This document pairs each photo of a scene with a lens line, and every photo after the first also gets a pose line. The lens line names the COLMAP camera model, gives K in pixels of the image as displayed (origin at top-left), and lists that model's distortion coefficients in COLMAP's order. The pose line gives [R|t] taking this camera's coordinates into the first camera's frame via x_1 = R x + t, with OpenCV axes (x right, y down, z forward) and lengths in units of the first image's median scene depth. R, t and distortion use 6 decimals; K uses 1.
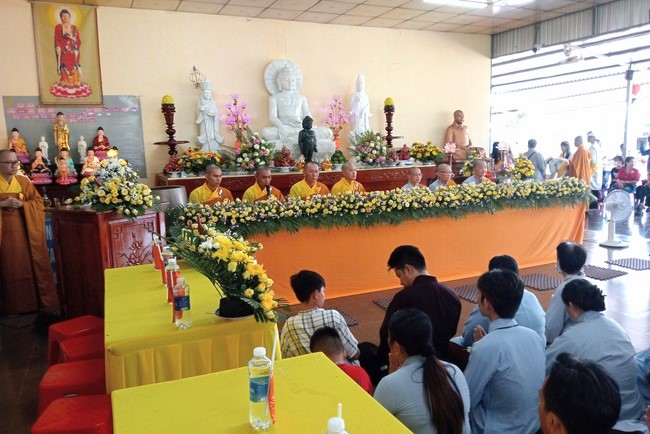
lens RADIAL K [[521.5, 0, 324.7], [0, 521.5, 214.9], [0, 0, 1]] dist [0.011672, -0.015832]
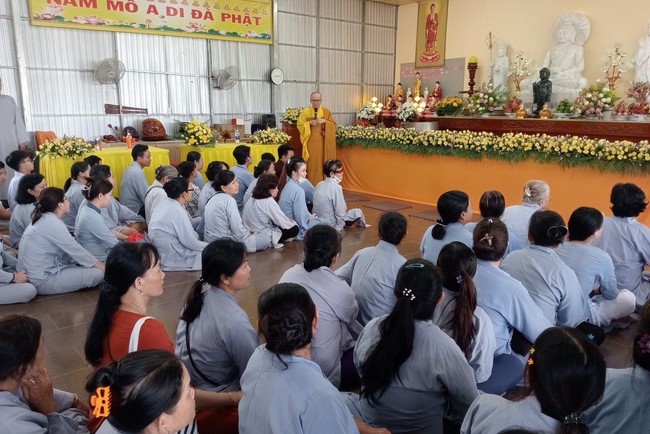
lens RADIAL K [[521.5, 0, 320.2], [0, 521.5, 242.3], [0, 0, 1]] dist [0.011672, -0.015832]
pose [[0.276756, 0.275386, -0.920635, 1.006405], [-0.128413, 0.960062, 0.248577, -0.050982], [0.952321, 0.049426, 0.301067, 0.234313]]
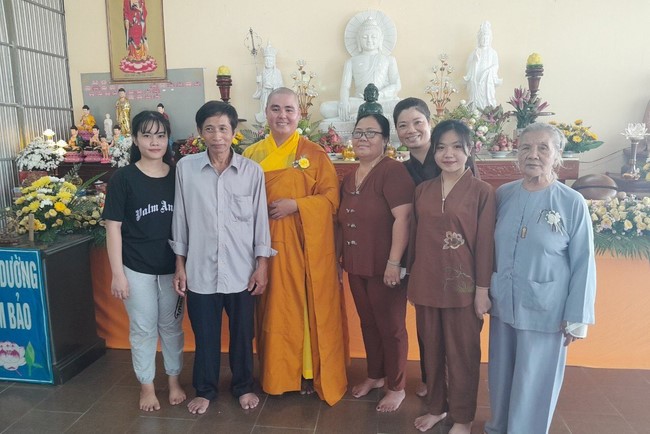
lens RADIAL K [[521.5, 0, 314.7], [0, 521.5, 229.9], [0, 0, 1]] dist [0.011672, -0.015832]
pose [[0.837689, 0.114374, -0.534037, 0.328295], [-0.079952, 0.992973, 0.087250, -0.046688], [0.540264, -0.030391, 0.840947, 0.351964]]
